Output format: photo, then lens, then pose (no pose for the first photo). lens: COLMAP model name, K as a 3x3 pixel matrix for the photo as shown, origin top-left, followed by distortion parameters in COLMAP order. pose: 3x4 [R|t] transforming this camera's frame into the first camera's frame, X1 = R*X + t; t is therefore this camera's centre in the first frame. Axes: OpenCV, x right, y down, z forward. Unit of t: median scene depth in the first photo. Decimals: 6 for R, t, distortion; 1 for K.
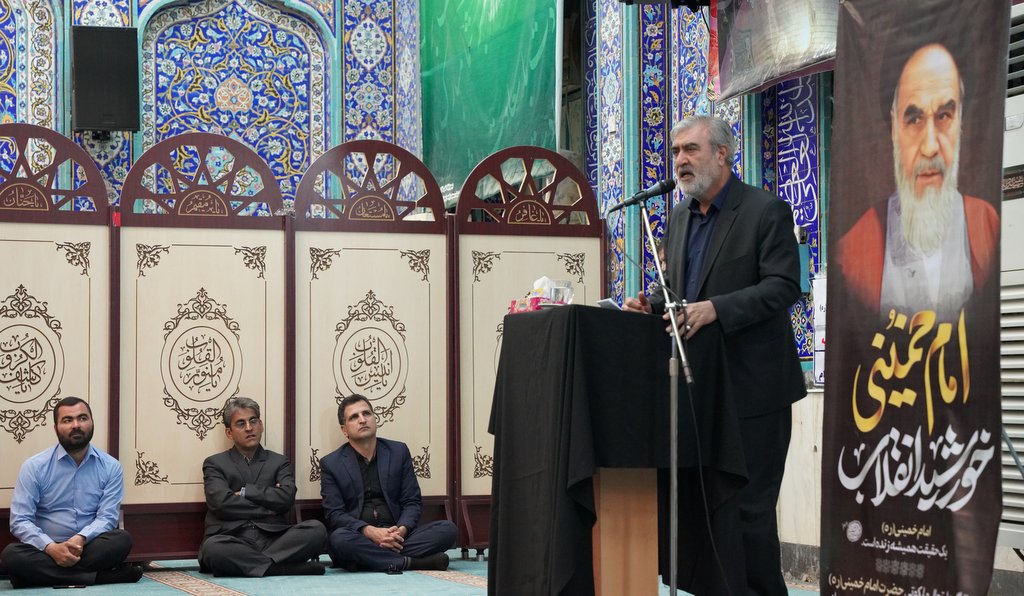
lens RADIAL K [[2008.4, 0, 502.7], [0, 2008.4, 298.2], [0, 0, 1]] dist [0.301687, 0.000000]
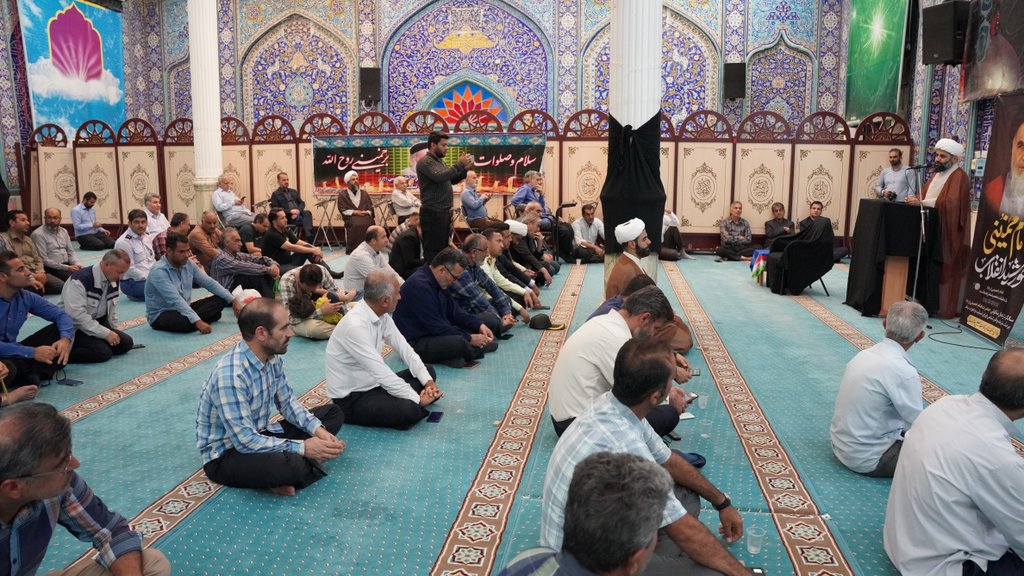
lens RADIAL K [[699.4, 0, 514.3], [0, 699.4, 295.8], [0, 0, 1]] dist [-0.165382, 0.111242]
pose [[0.879506, 0.096246, -0.466054, 0.017495], [0.022619, 0.969774, 0.242955, -0.068719], [0.475350, -0.224222, 0.850745, -0.077192]]
